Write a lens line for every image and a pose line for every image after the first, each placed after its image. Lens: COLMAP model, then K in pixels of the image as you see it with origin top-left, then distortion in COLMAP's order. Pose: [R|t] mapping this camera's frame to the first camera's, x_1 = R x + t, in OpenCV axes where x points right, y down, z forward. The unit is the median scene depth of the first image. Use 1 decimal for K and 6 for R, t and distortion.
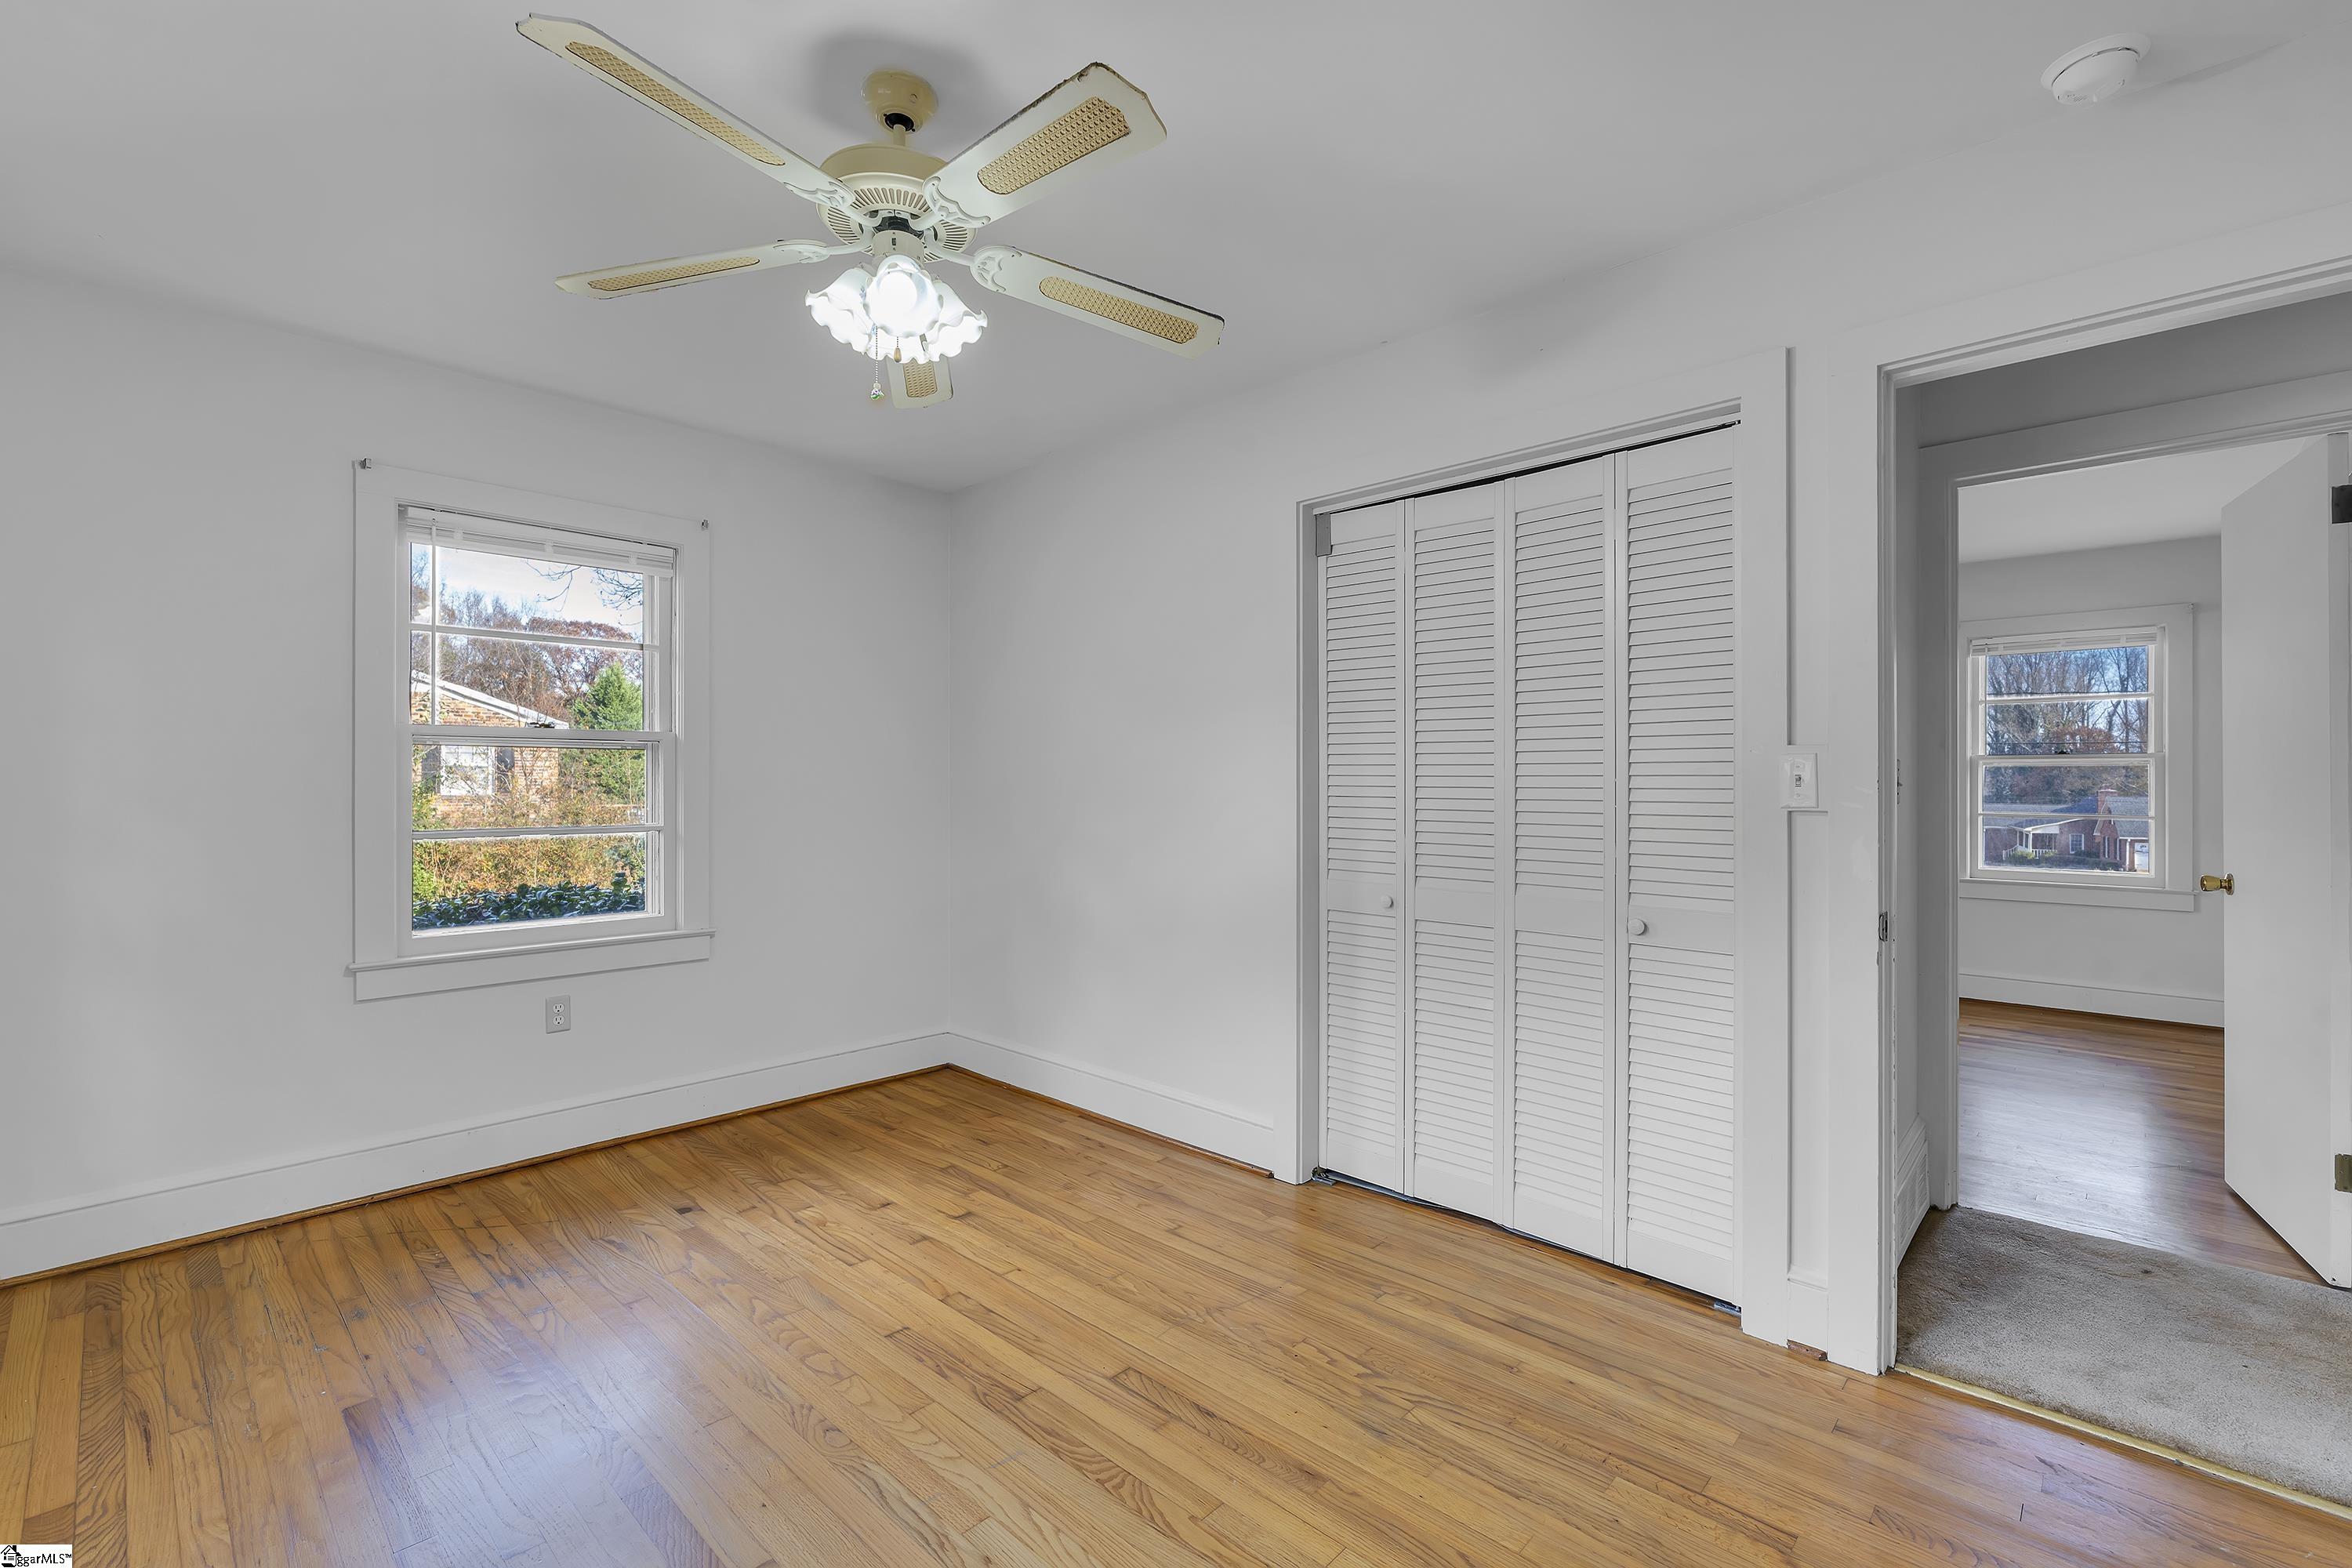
lens RADIAL K [[1037.4, 0, 1176.0], [0, 1037.4, 784.0], [0, 0, 1]] dist [0.001428, -0.000144]
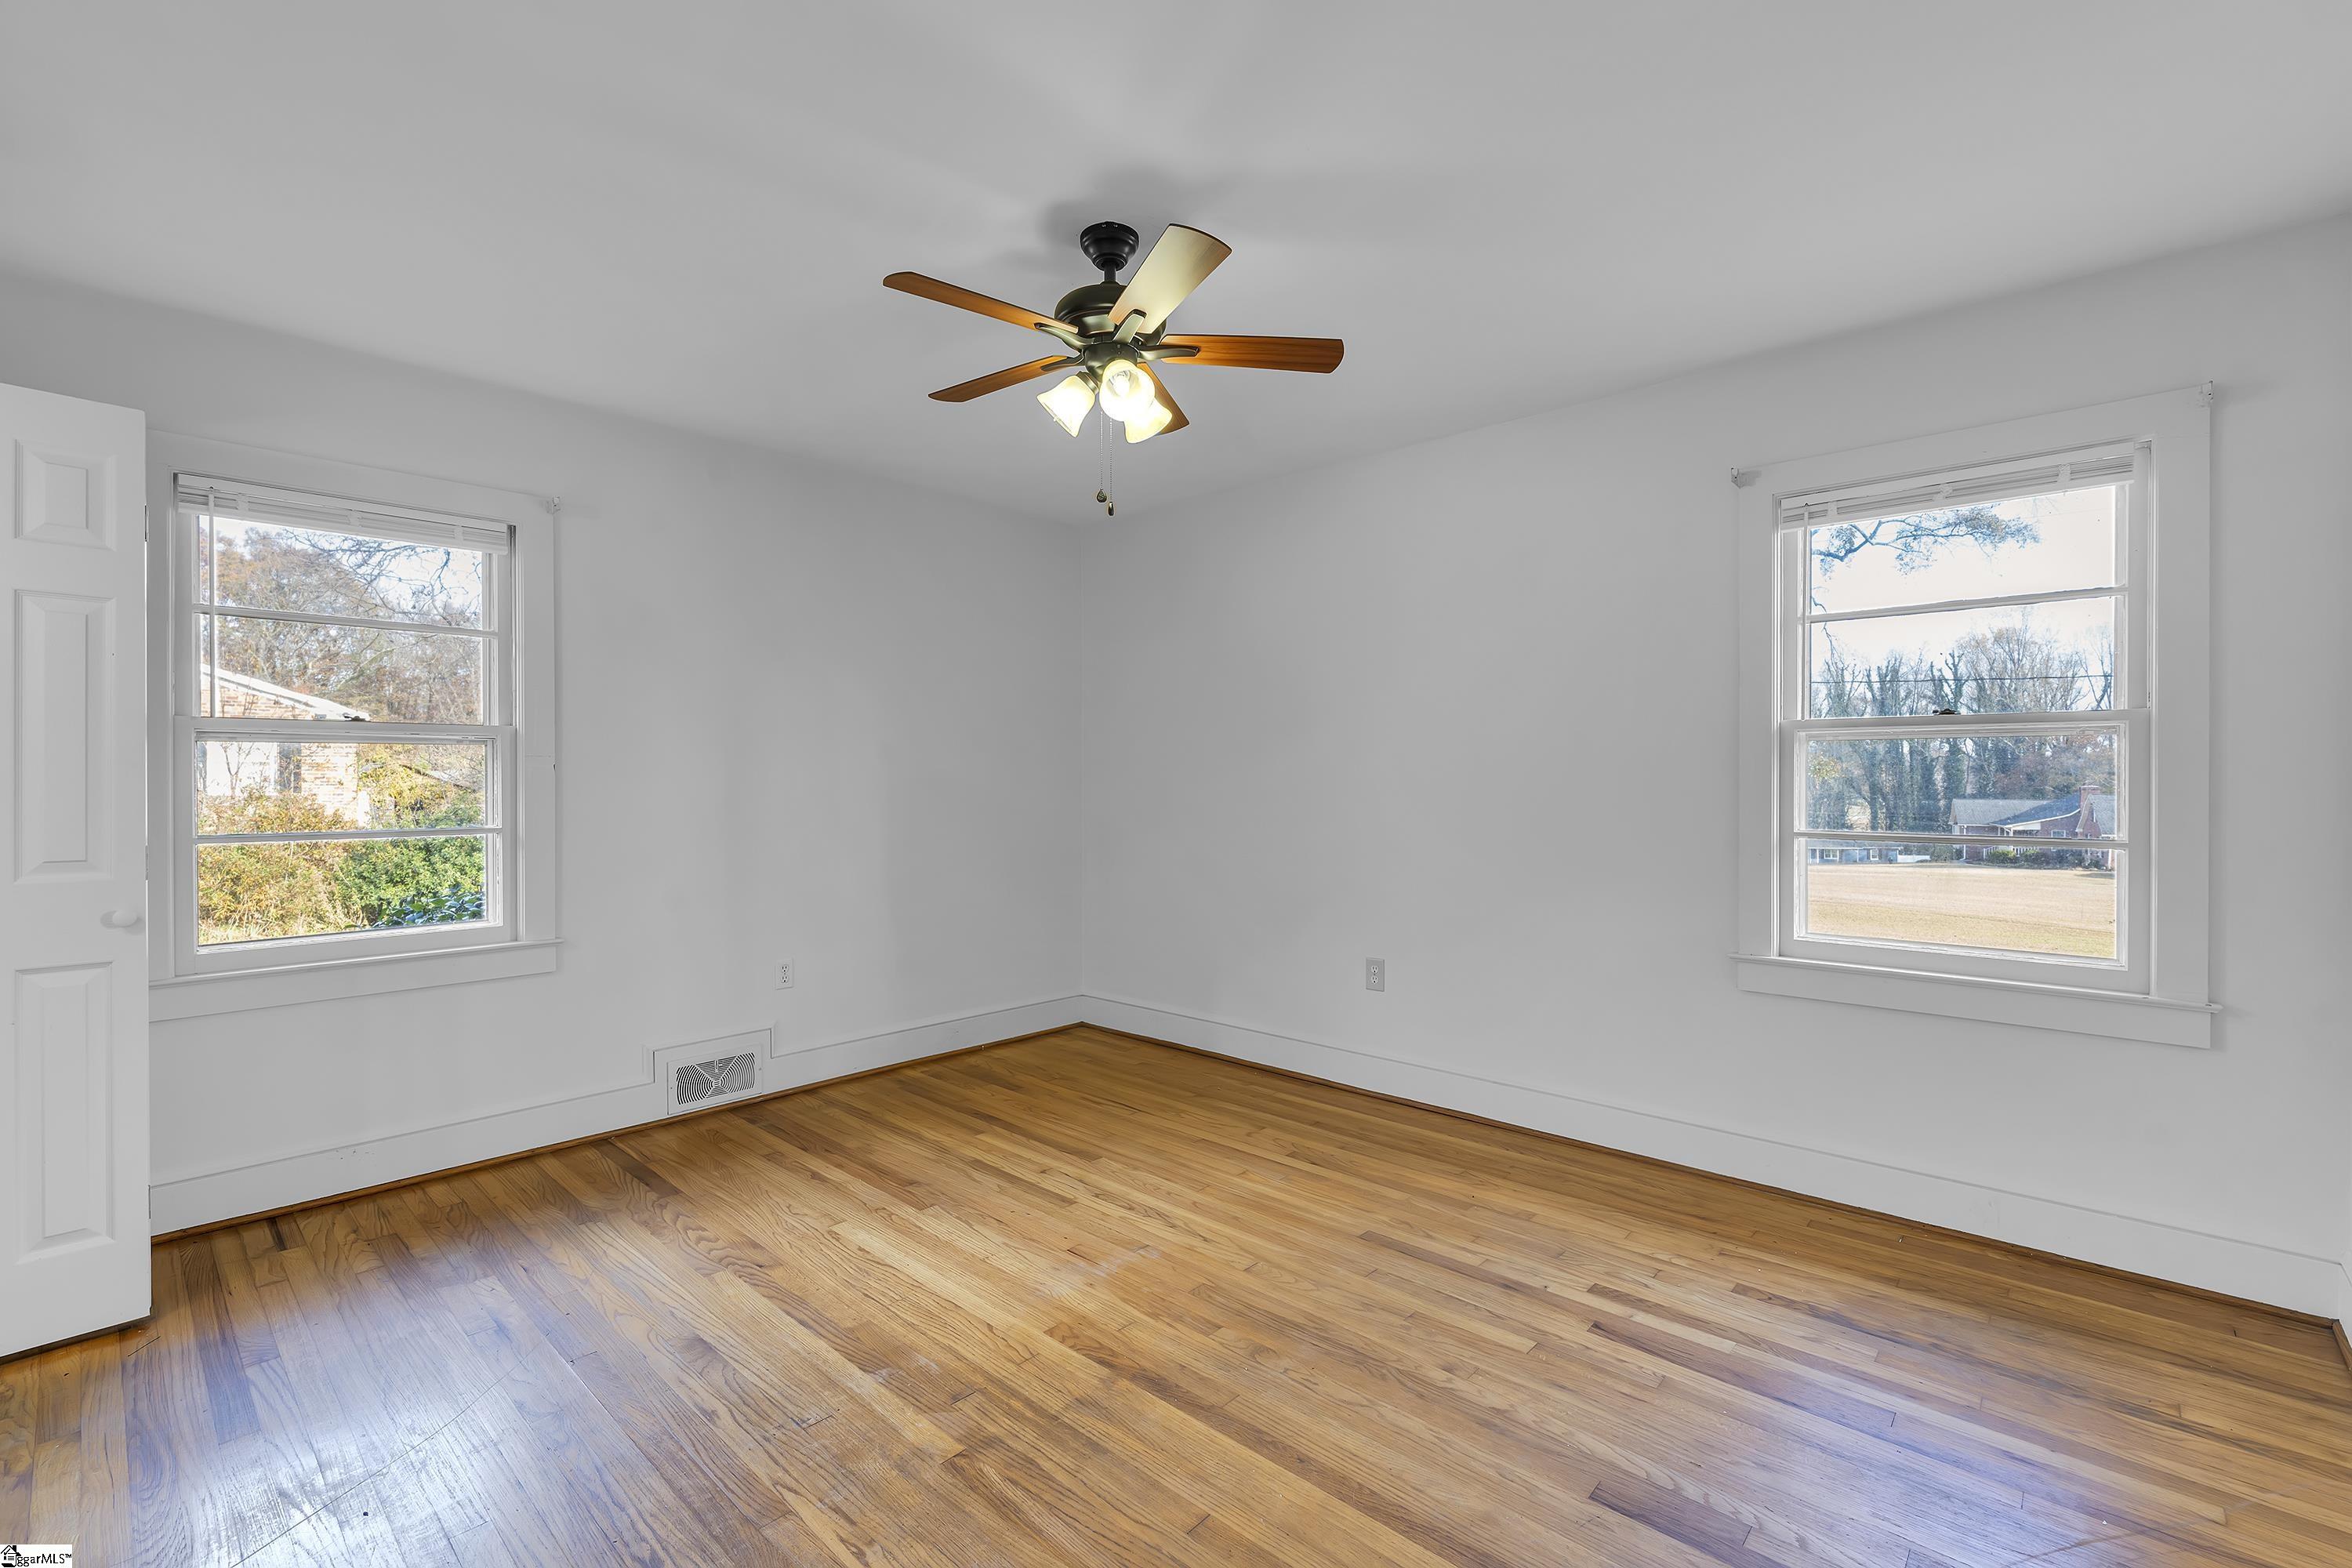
lens RADIAL K [[1032.1, 0, 1157.6], [0, 1032.1, 788.4], [0, 0, 1]] dist [-0.005888, -0.000190]
pose [[0.999979, -0.000996, -0.006397, 0.102570], [0.001038, 0.999978, 0.006618, 0.000534], [0.006390, -0.006625, 0.999958, 0.107965]]
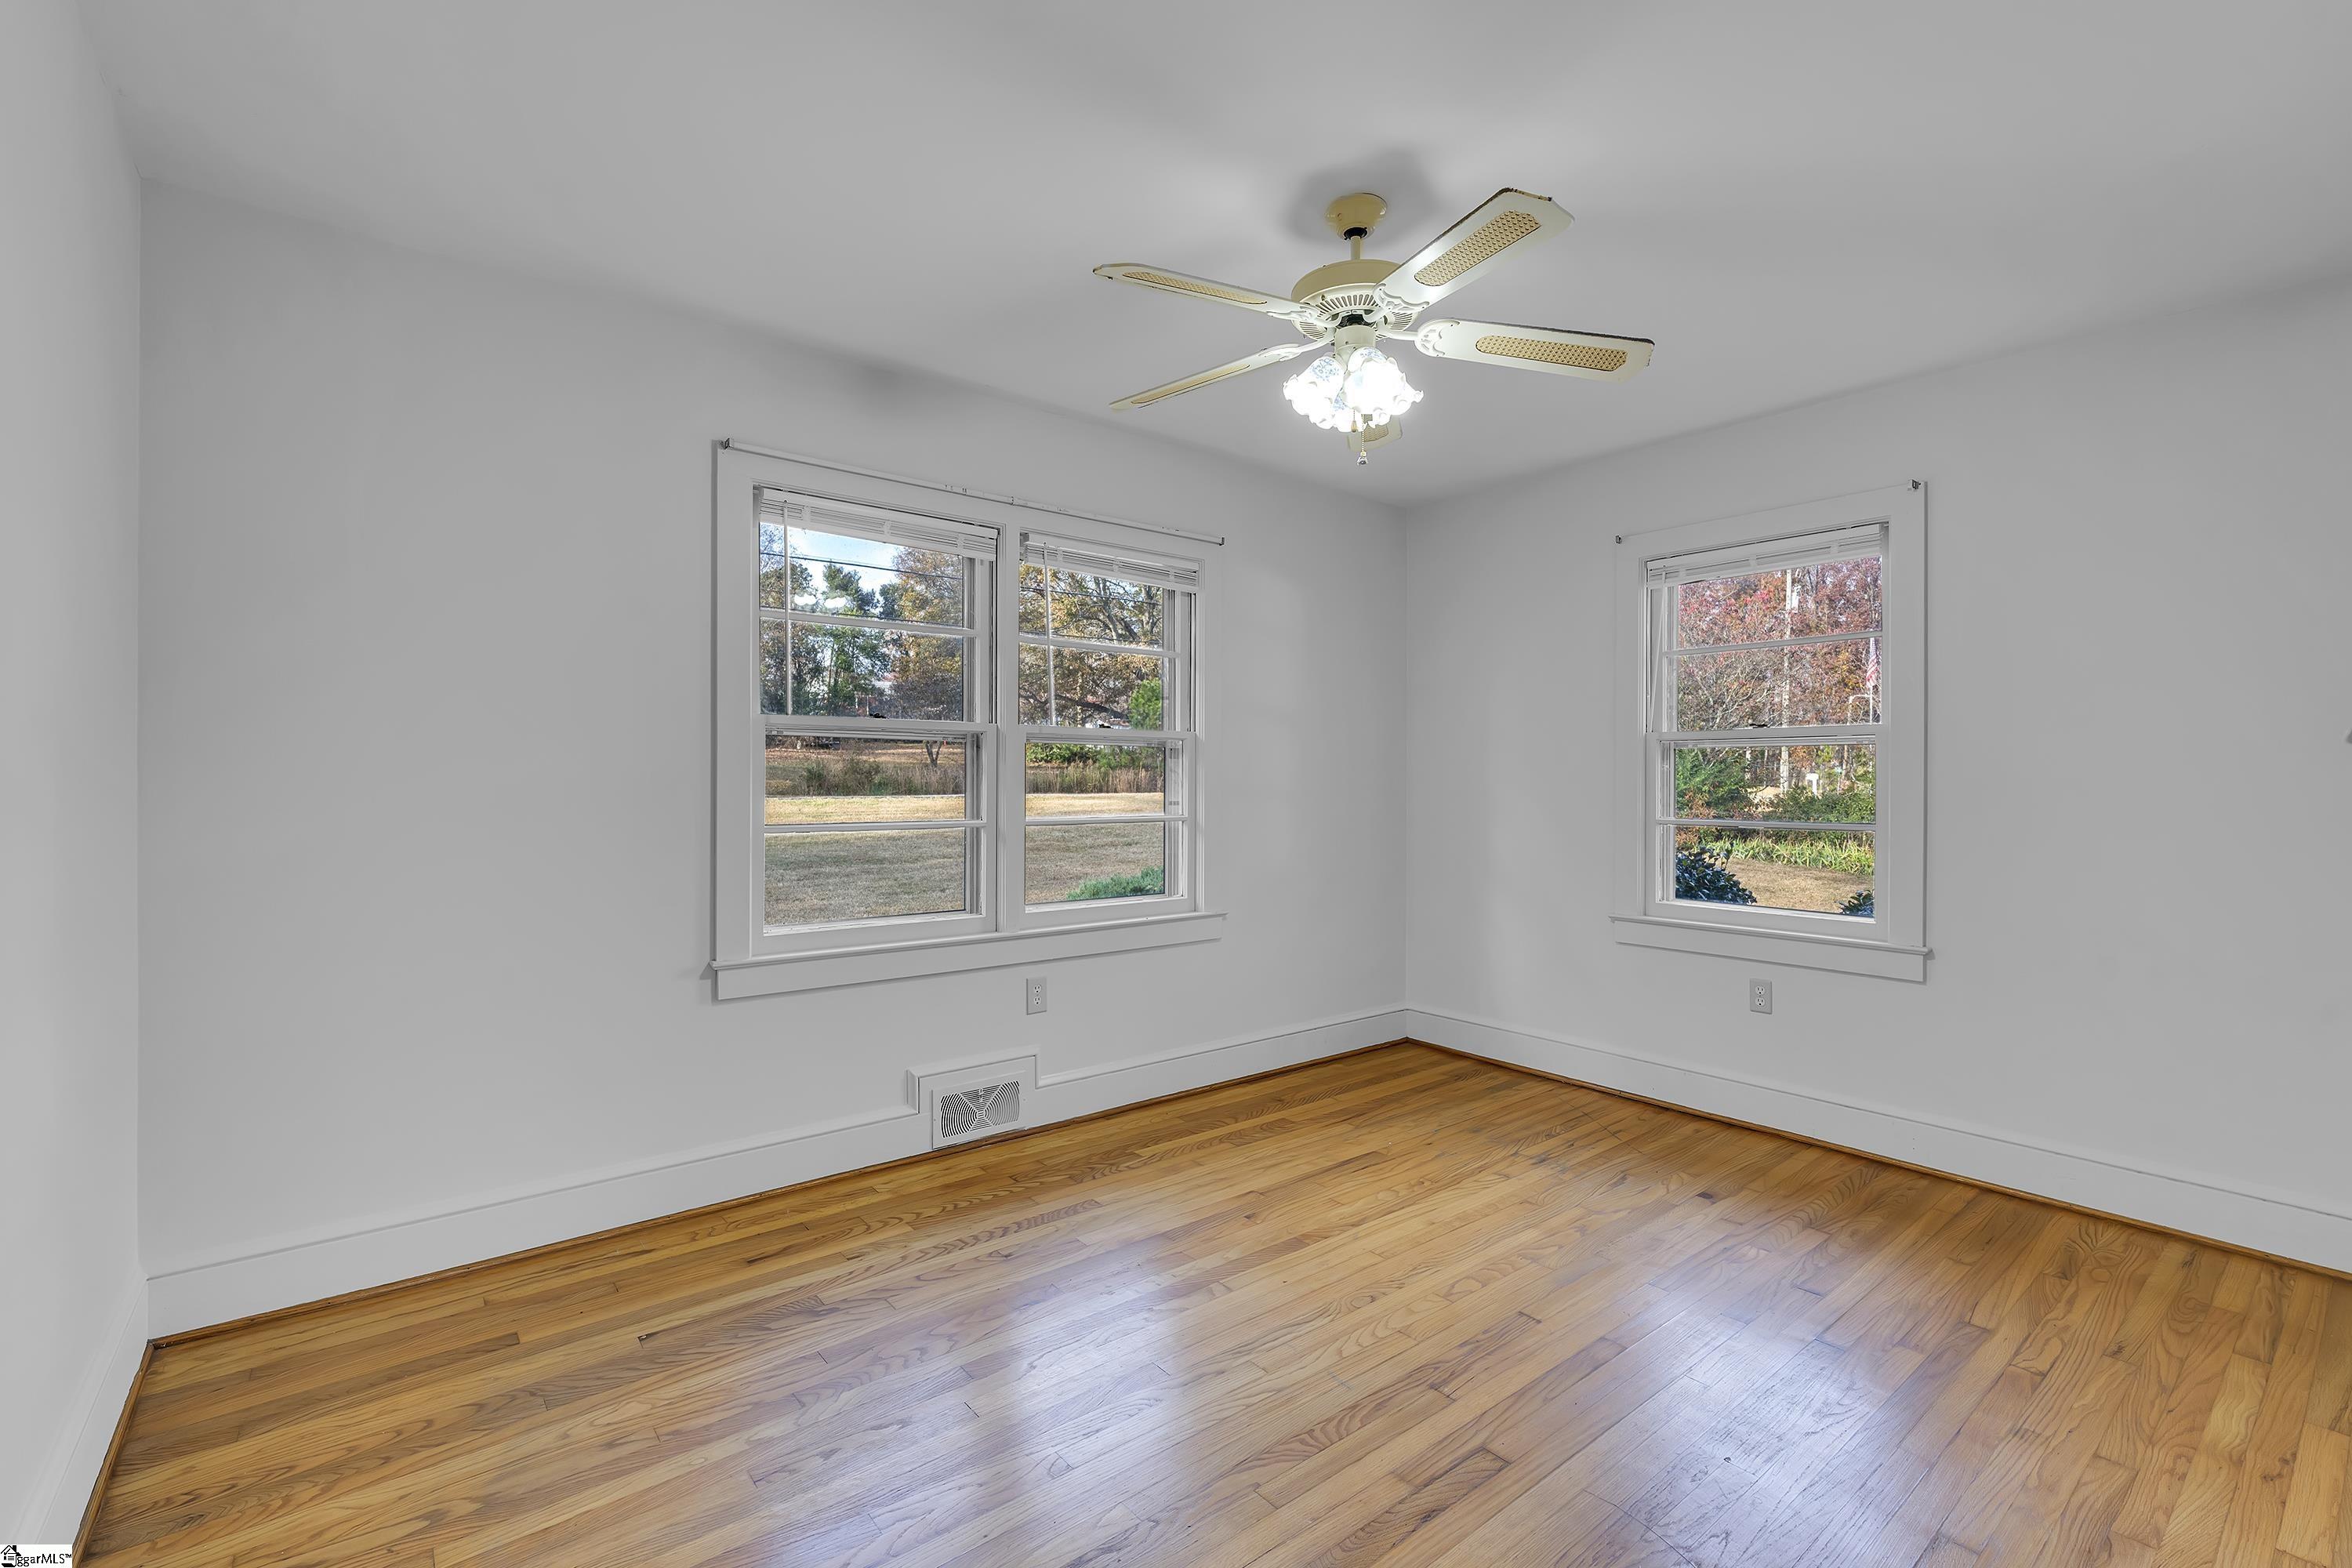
lens RADIAL K [[1032.1, 0, 1157.6], [0, 1032.1, 788.4], [0, 0, 1]] dist [-0.005888, -0.000190]
pose [[-0.150683, 0.010911, -0.988522, 0.591331], [-0.003855, 0.999925, 0.011625, -0.001953], [0.988575, 0.005562, -0.150630, 0.596163]]
